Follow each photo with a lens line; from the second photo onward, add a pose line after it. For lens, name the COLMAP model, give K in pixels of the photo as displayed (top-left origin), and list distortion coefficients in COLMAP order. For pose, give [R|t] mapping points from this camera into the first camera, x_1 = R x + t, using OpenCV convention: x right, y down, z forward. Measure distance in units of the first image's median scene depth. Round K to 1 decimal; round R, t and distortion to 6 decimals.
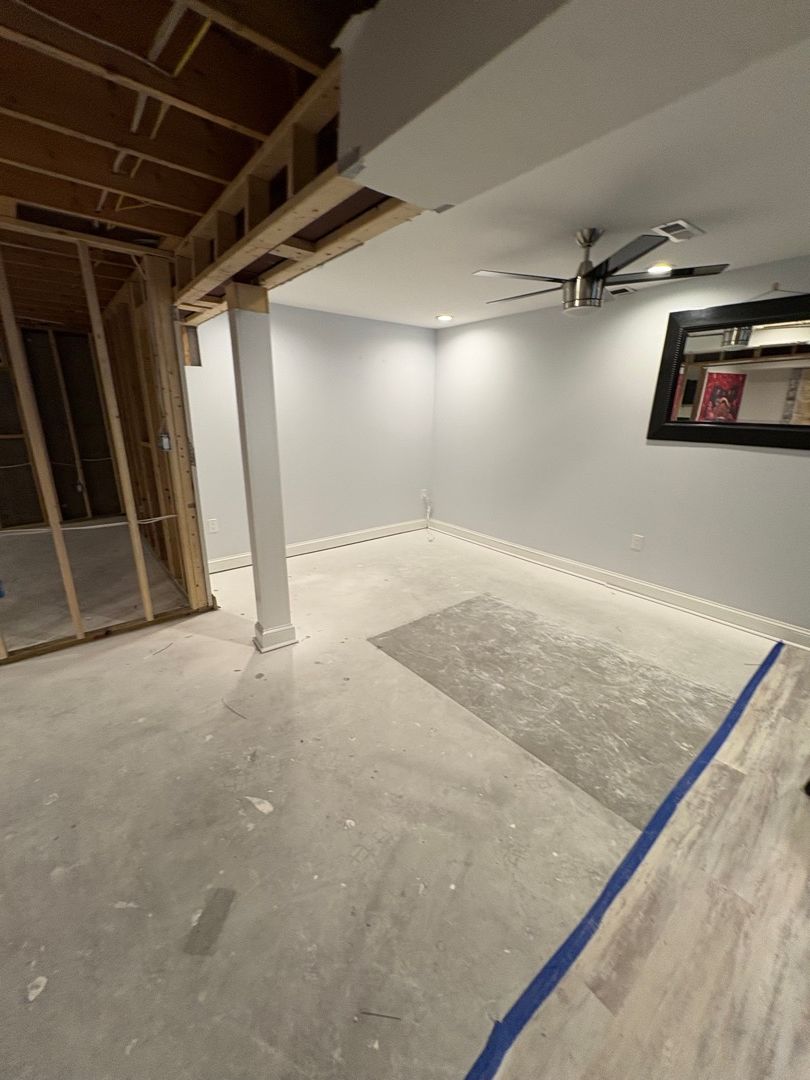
lens RADIAL K [[427.6, 0, 404.8], [0, 427.6, 540.3], [0, 0, 1]] dist [-0.000592, 0.000175]
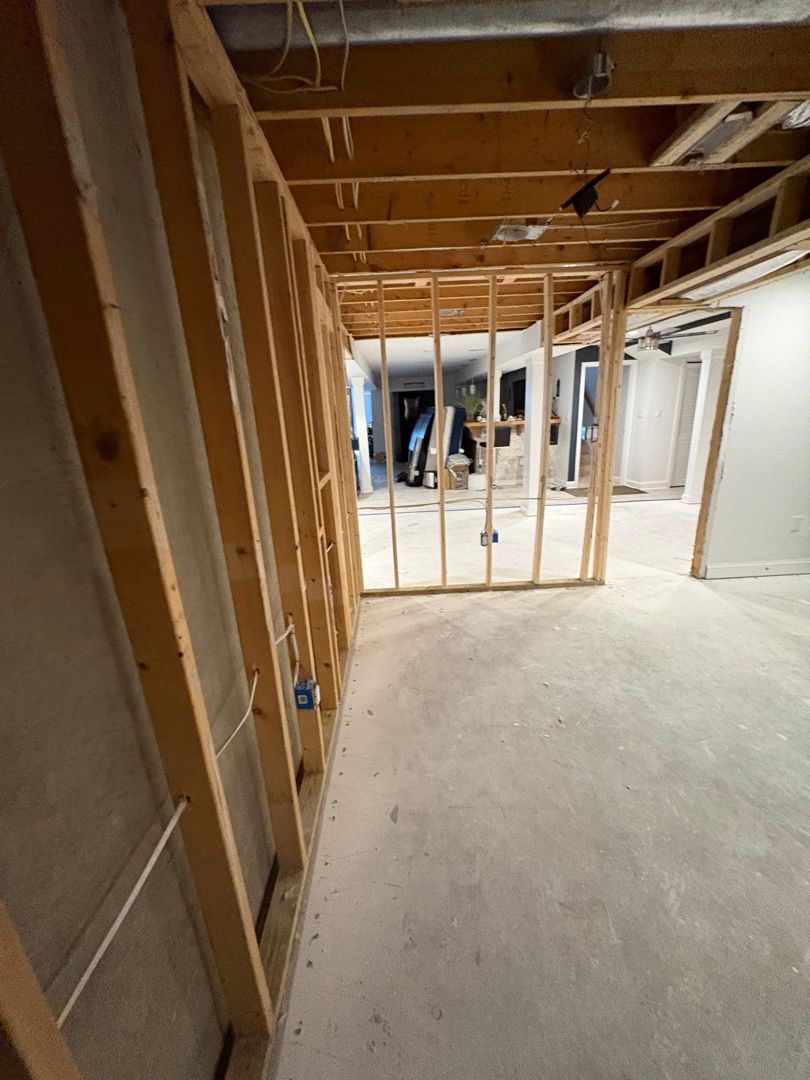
lens RADIAL K [[427.6, 0, 406.1], [0, 427.6, 539.7], [0, 0, 1]] dist [-0.000592, 0.000175]
pose [[-0.789493, -0.155128, 0.593832, -1.442293], [0.215558, 0.835815, 0.504924, -0.587130], [-0.574661, 0.526639, -0.626431, 1.837452]]
